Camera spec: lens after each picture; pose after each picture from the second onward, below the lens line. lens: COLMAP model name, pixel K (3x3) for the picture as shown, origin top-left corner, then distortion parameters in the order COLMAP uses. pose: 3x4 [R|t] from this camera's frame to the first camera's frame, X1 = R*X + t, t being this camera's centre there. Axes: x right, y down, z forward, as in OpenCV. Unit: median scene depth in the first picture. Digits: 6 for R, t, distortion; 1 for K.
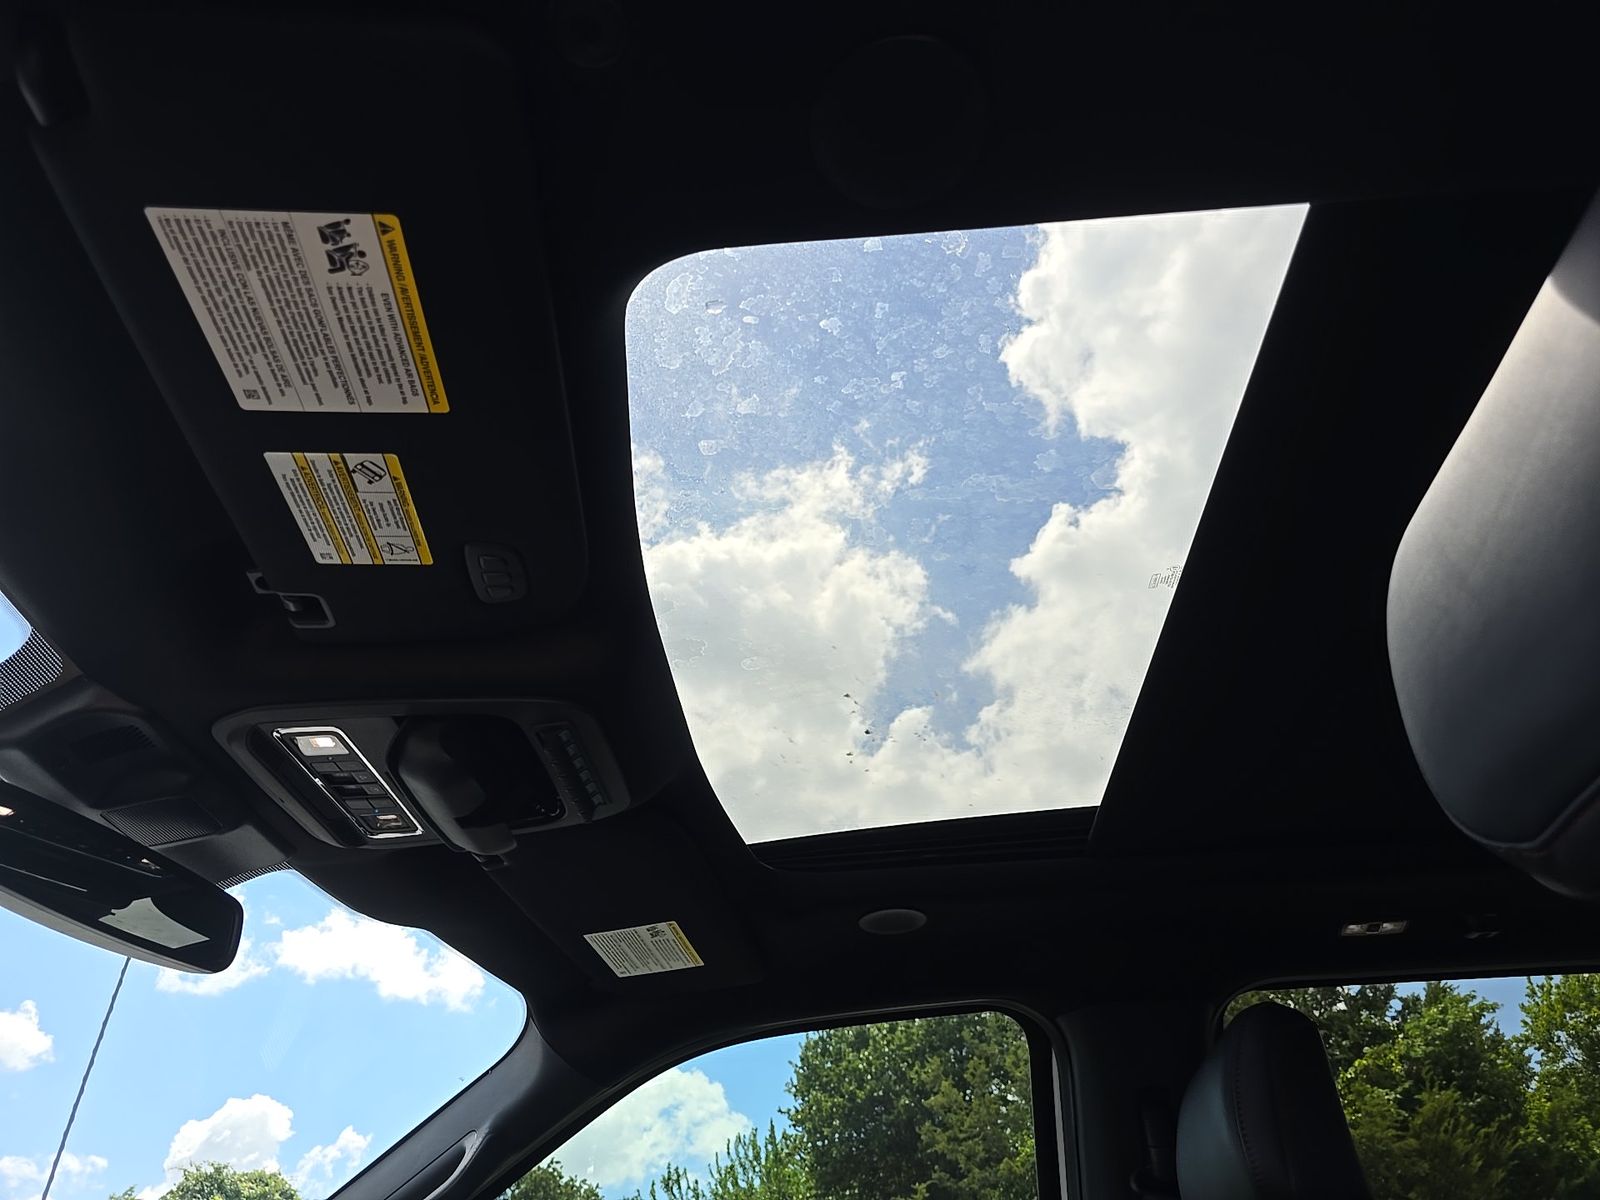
lens RADIAL K [[1118.9, 0, 806.8], [0, 1118.9, 598.8], [0, 0, 1]] dist [0.024559, -0.041045]
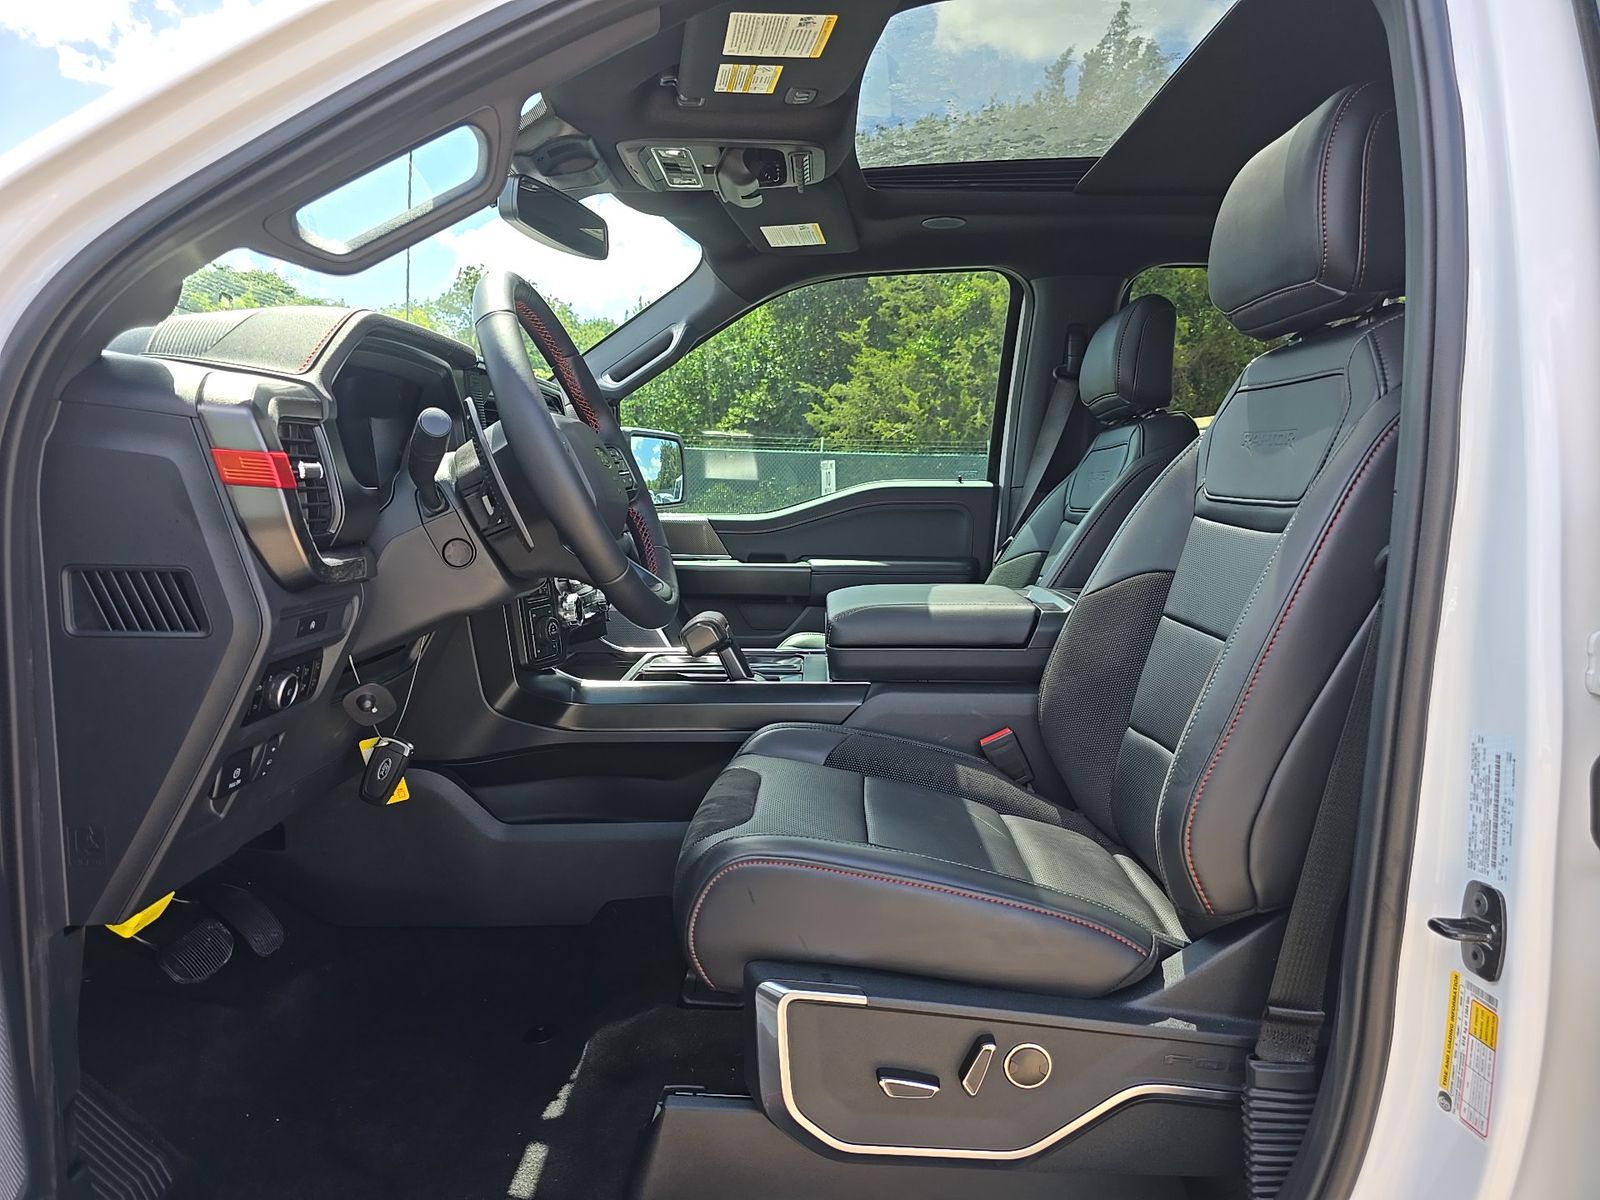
lens RADIAL K [[1118.9, 0, 806.8], [0, 1118.9, 598.8], [0, 0, 1]] dist [0.024559, -0.041045]
pose [[0.996267, 0.053751, 0.067555, -0.196194], [-0.085201, 0.738355, 0.669009, -0.367562], [-0.013919, -0.672267, 0.740178, -0.528931]]
